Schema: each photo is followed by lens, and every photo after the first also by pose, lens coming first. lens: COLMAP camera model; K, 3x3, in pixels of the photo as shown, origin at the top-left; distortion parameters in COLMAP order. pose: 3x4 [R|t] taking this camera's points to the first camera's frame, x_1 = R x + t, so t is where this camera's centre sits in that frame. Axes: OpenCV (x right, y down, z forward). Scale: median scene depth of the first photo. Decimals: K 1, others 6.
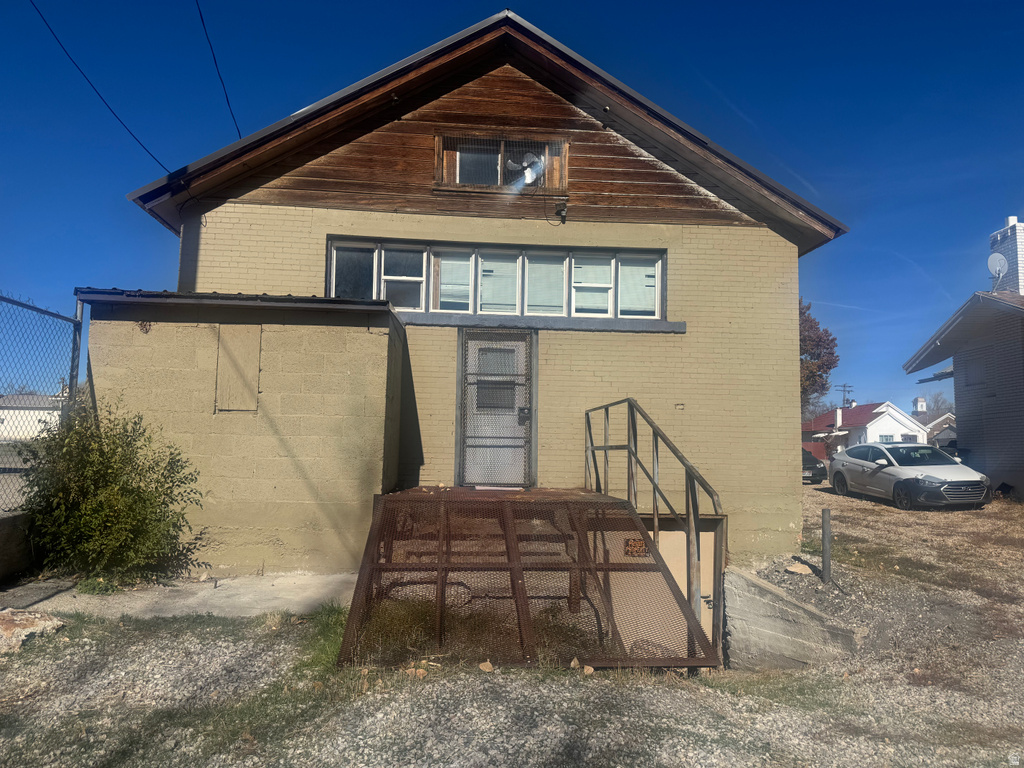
lens RADIAL K [[706.7, 0, 512.0], [0, 706.7, 384.0], [0, 0, 1]] dist [0.129368, -0.236946]
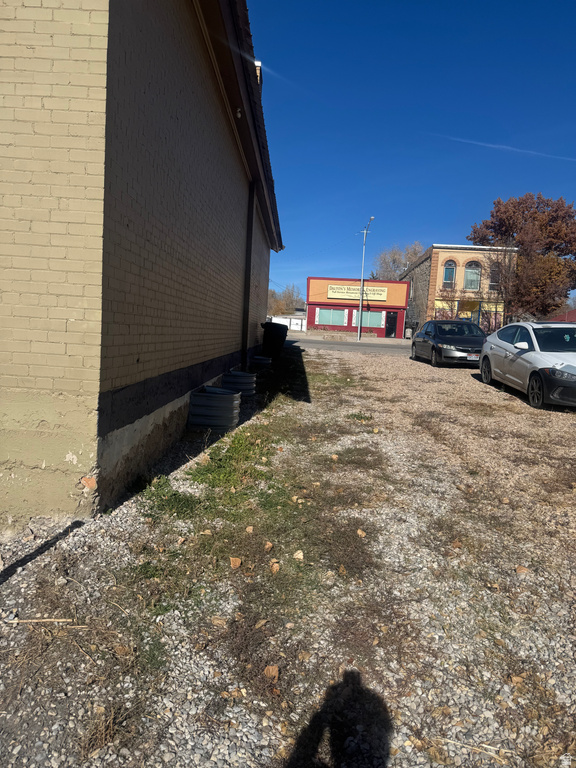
lens RADIAL K [[530.0, 0, 288.0], [0, 530.0, 384.0], [0, 0, 1]] dist [0.129368, -0.236946]
pose [[0.993646, 0.052485, -0.099569, 0.339967], [-0.032368, 0.980502, 0.193828, 0.046340], [0.107800, -0.189373, 0.975970, 0.411894]]
